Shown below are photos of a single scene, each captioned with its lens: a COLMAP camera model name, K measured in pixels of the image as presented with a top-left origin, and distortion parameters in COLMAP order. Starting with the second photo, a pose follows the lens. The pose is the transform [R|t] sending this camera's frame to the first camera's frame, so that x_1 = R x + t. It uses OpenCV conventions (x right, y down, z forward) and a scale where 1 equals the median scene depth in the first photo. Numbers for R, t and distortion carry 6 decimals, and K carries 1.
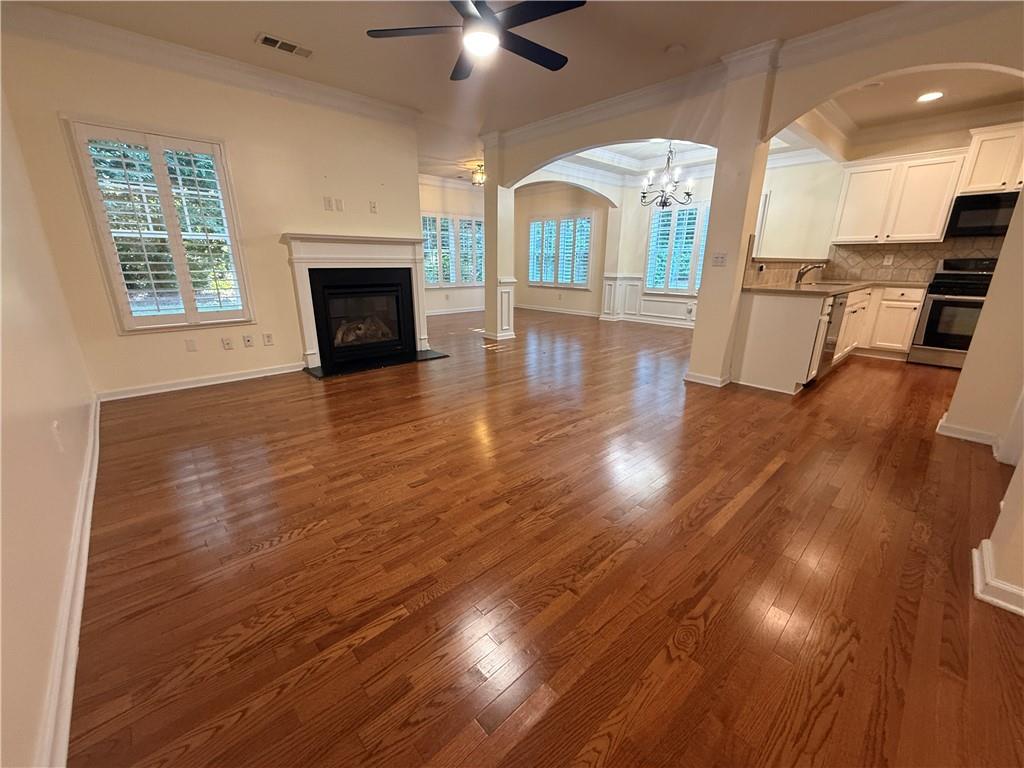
lens RADIAL K [[411.4, 0, 514.3], [0, 411.4, 386.4], [0, 0, 1]] dist [-0.002130, -0.000103]
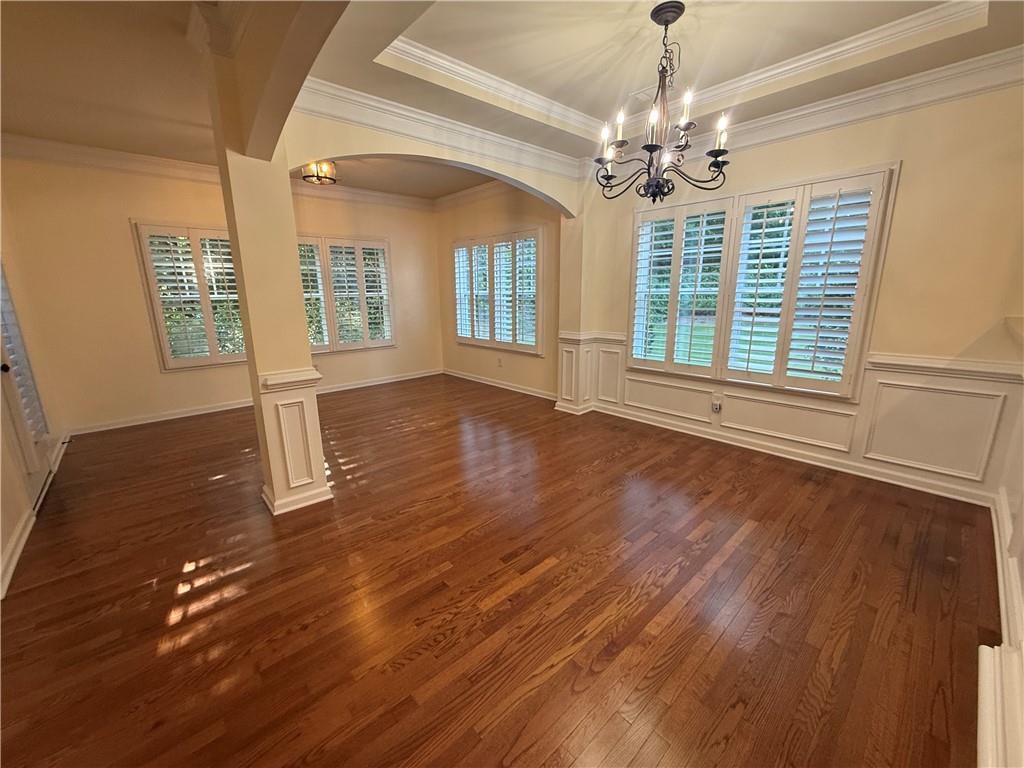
lens RADIAL K [[411.4, 0, 509.2], [0, 411.4, 383.8], [0, 0, 1]] dist [-0.002130, -0.000103]
pose [[0.999616, -0.014580, -0.023557, 0.163208], [0.012855, 0.997336, -0.071803, -0.163744], [0.024541, 0.071472, 0.997141, 0.437507]]
